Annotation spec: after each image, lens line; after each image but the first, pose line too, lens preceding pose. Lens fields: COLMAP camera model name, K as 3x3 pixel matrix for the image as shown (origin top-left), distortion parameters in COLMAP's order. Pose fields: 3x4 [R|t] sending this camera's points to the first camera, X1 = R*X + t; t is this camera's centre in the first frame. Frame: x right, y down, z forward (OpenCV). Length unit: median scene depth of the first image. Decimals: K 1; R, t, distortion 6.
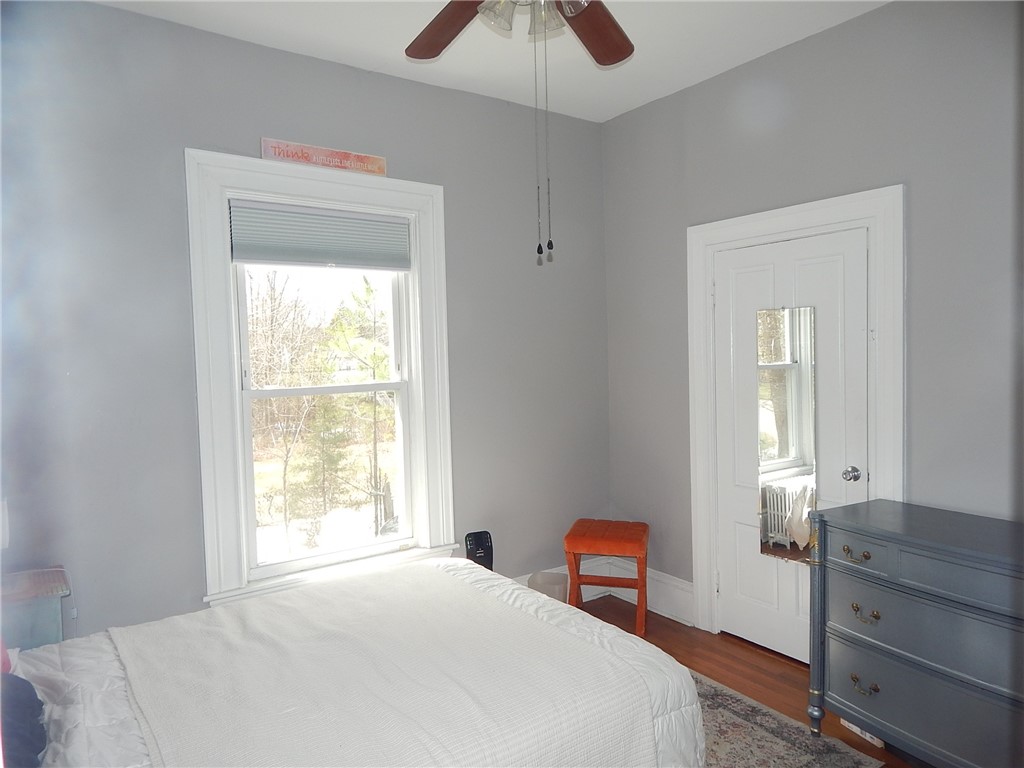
lens RADIAL K [[681.1, 0, 512.0], [0, 681.1, 384.0], [0, 0, 1]] dist [0.002040, -0.001512]
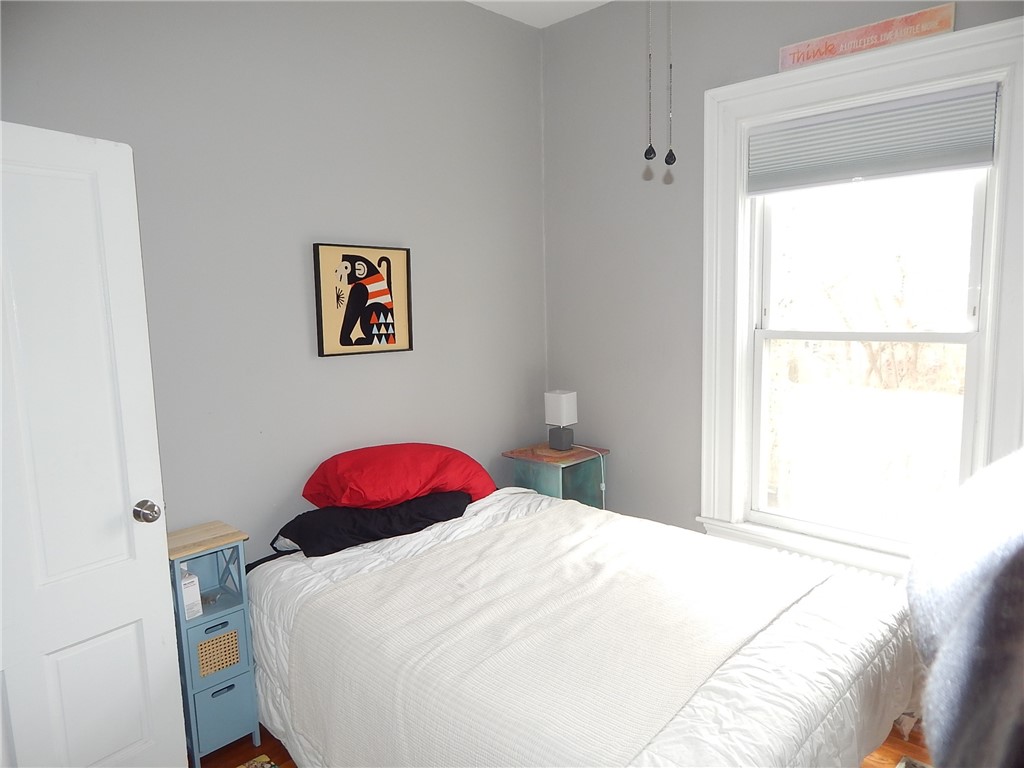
lens RADIAL K [[681.3, 0, 512.0], [0, 681.3, 384.0], [0, 0, 1]] dist [0.002795, 0.004666]
pose [[0.180565, 0.143509, -0.973037, 0.491929], [-0.032351, 0.989630, 0.139952, -0.037250], [0.983031, 0.006208, 0.183336, 0.475782]]
